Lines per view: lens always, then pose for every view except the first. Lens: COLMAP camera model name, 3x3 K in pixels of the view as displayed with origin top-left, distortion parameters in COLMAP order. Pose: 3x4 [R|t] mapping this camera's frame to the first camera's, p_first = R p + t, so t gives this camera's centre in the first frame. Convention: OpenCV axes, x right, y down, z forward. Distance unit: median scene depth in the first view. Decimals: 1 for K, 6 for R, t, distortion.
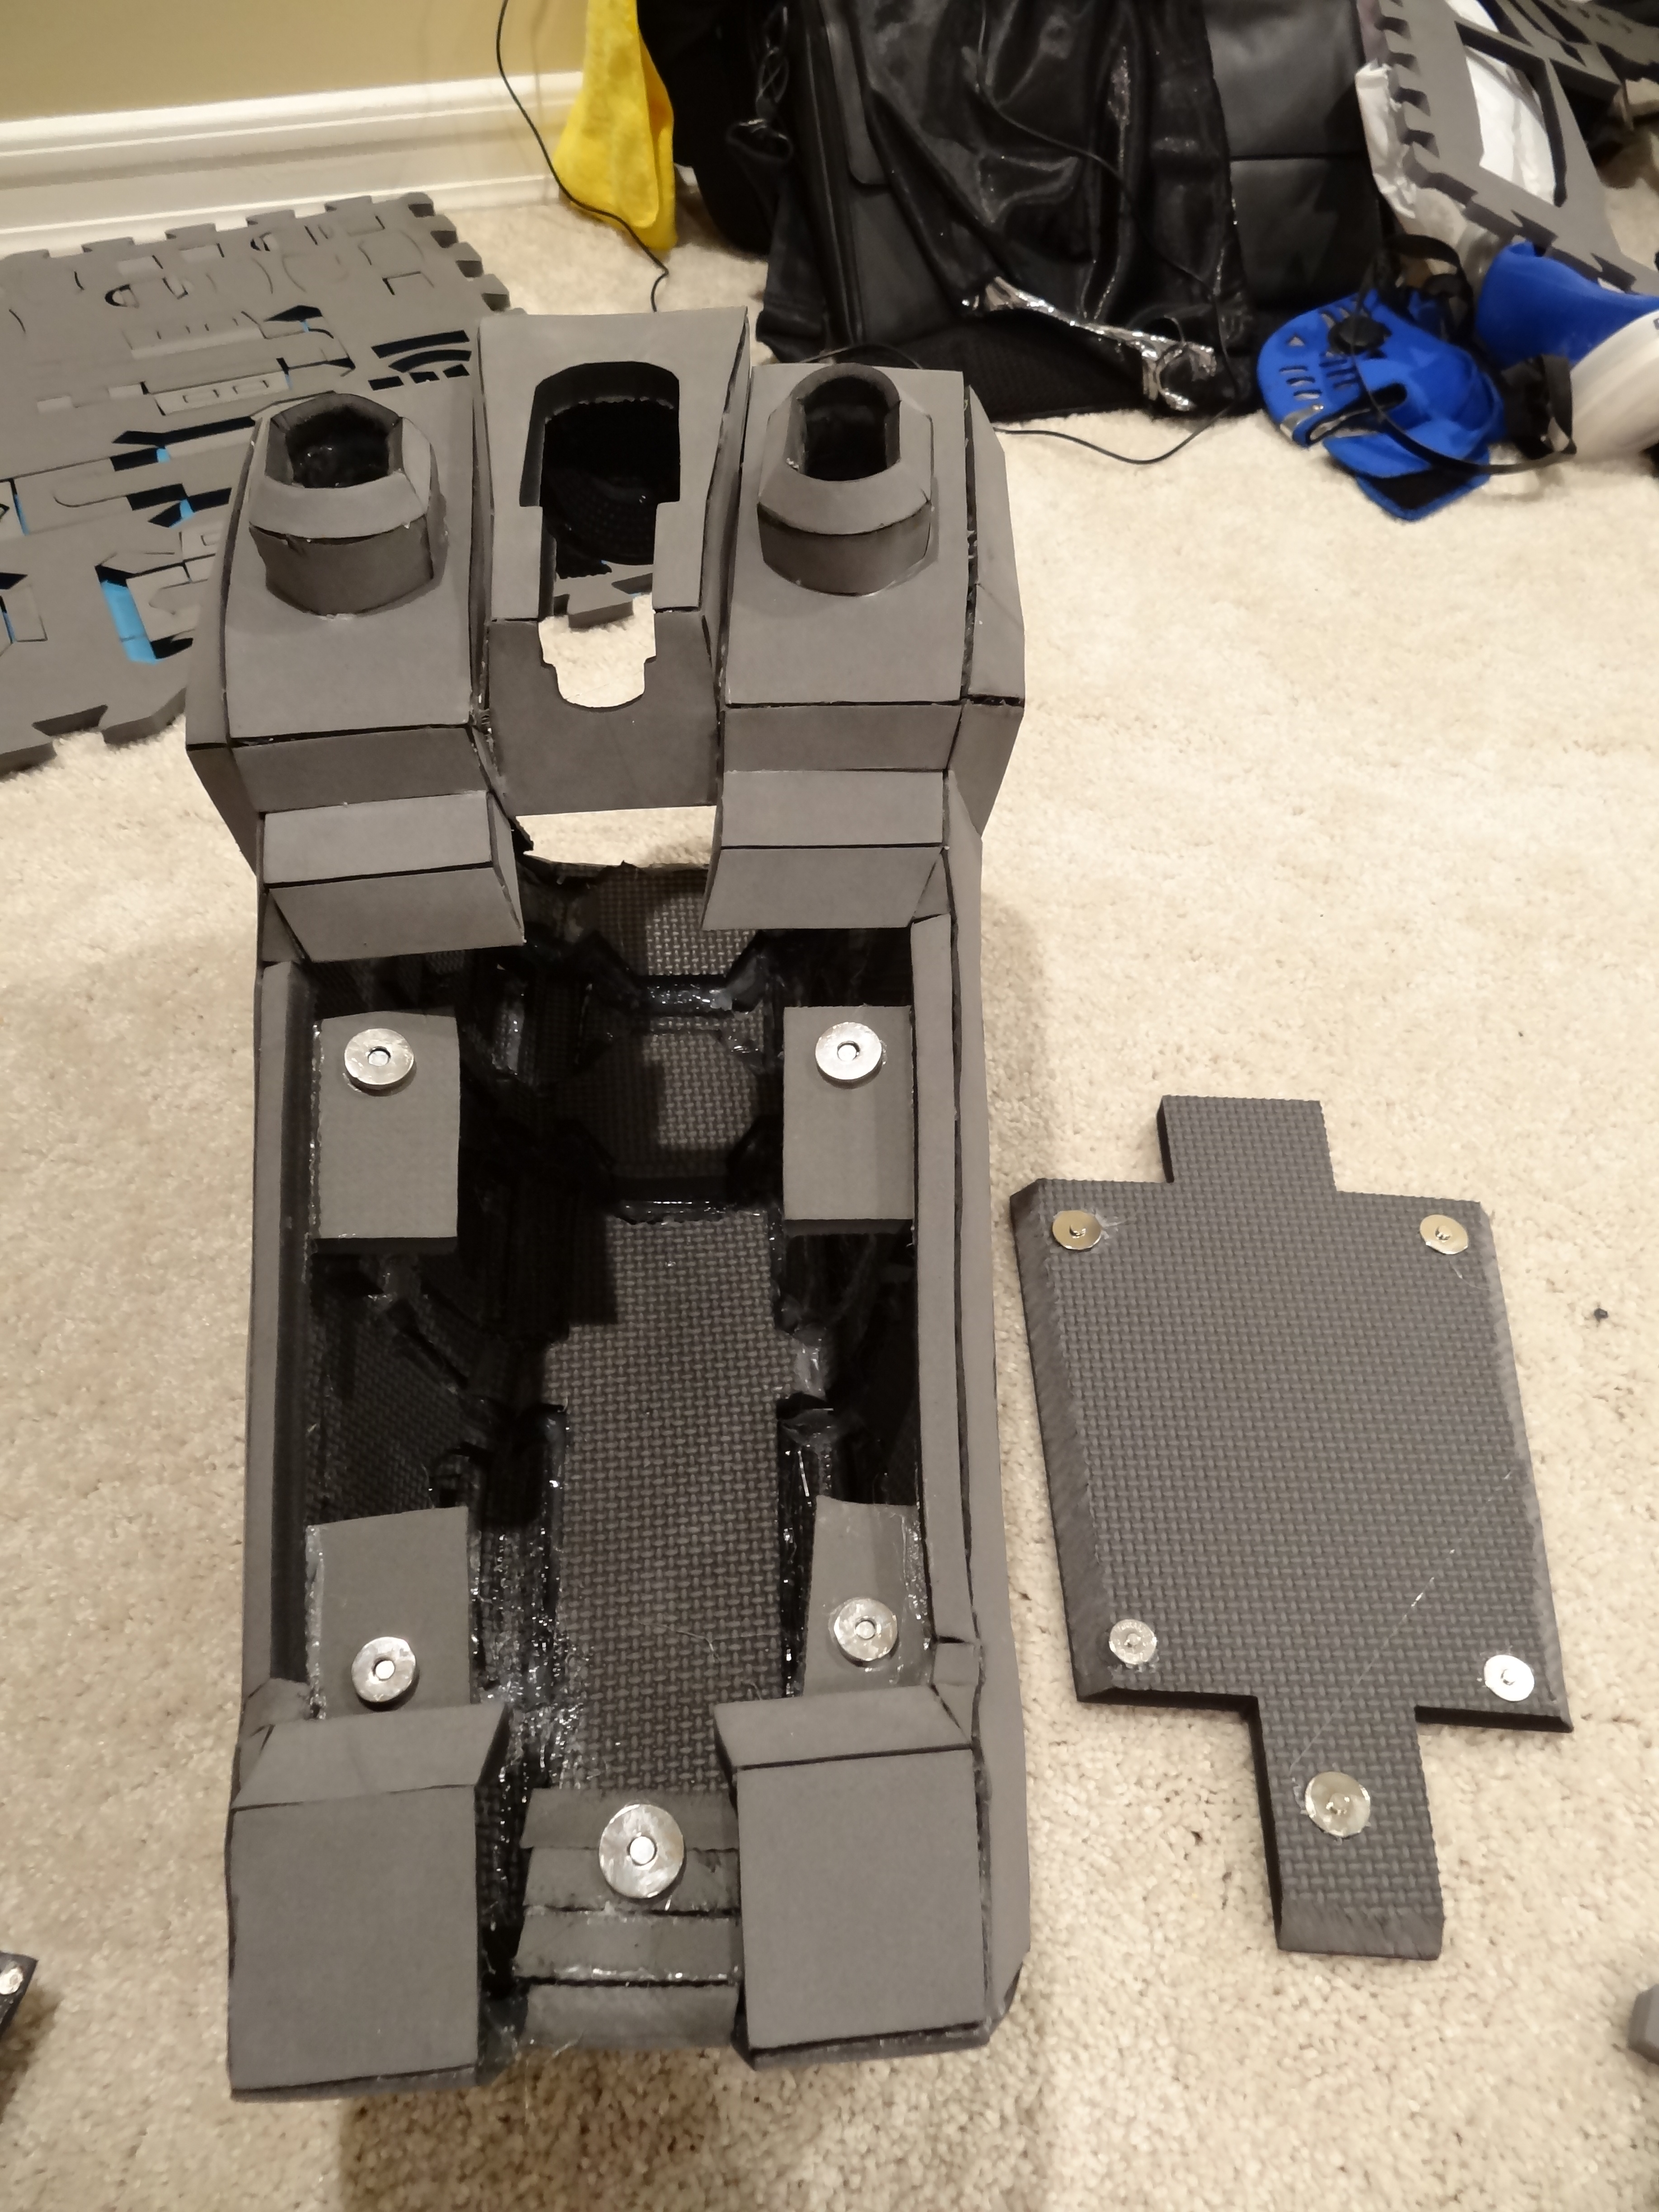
lens RADIAL K [[1614.6, 0, 833.6], [0, 1614.6, 1109.4], [0, 0, 1]] dist [-0.022387, -0.003363]
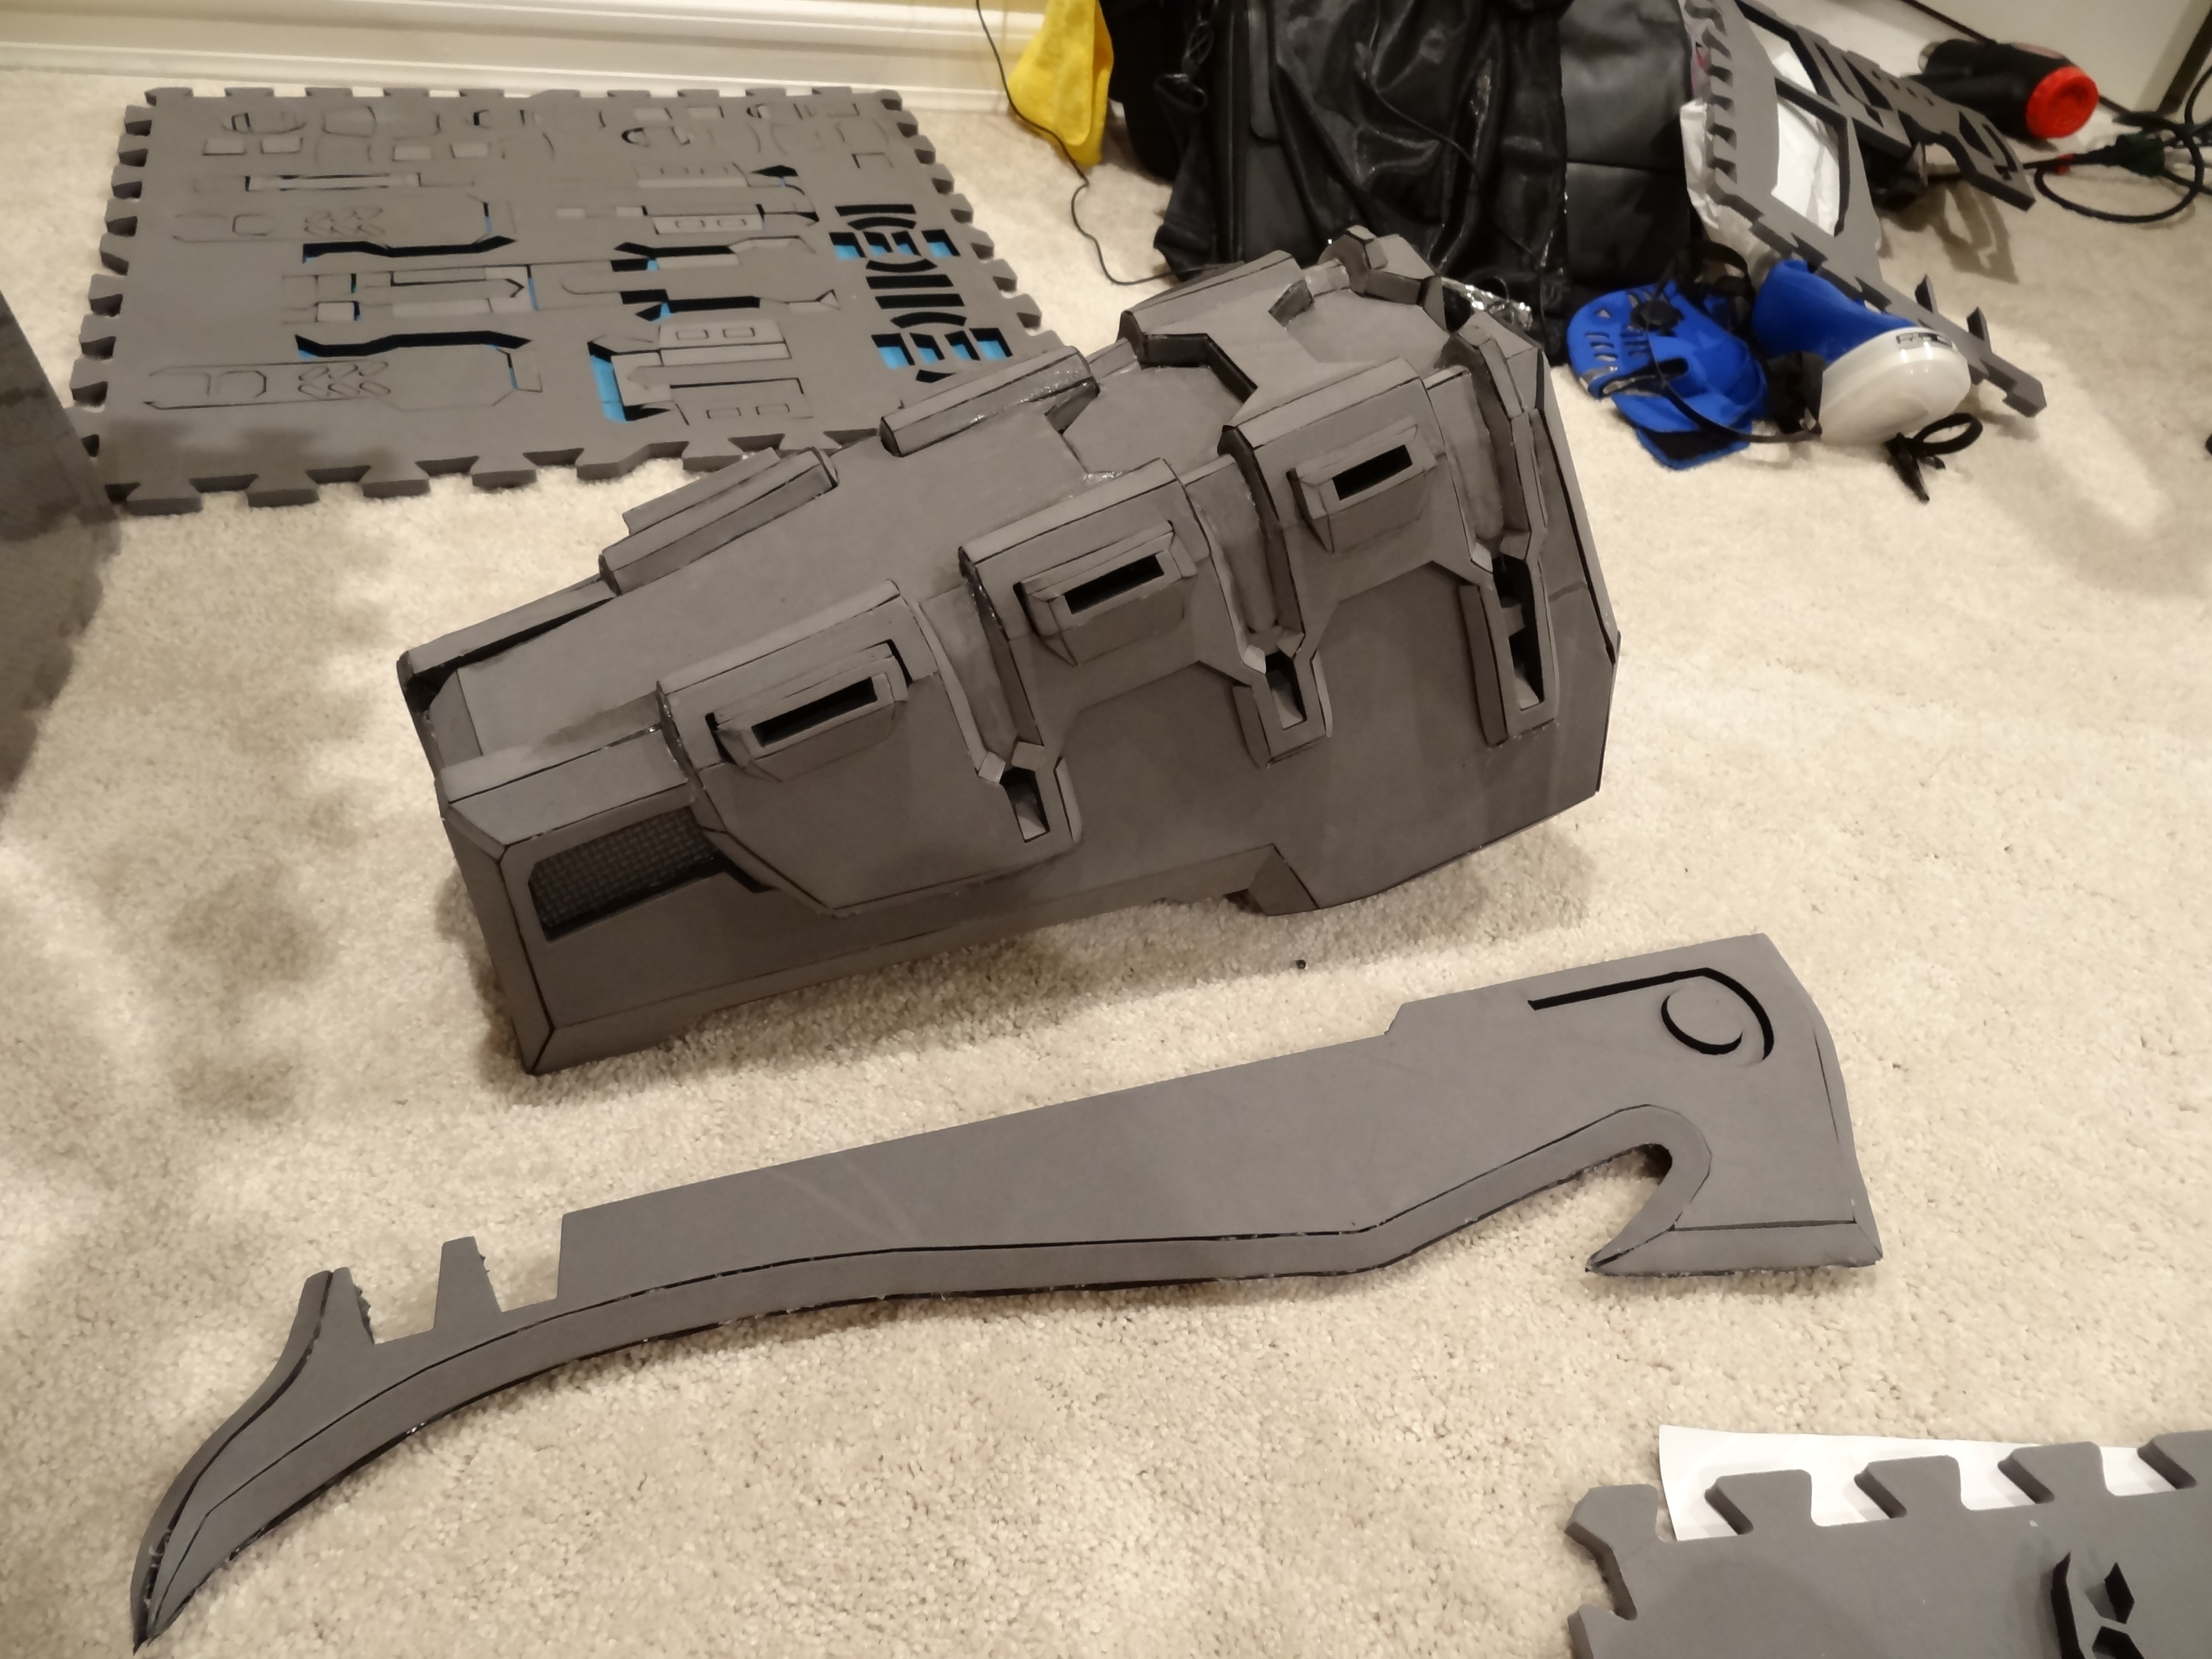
lens RADIAL K [[1614.6, 0, 1108.6], [0, 1614.6, 827.3], [0, 0, 1]] dist [-0.022387, -0.003363]
pose [[0.988111, 0.151676, -0.025103, 0.015355], [-0.153515, 0.982240, -0.107877, 0.082293], [0.008295, 0.110448, 0.993847, -0.149130]]
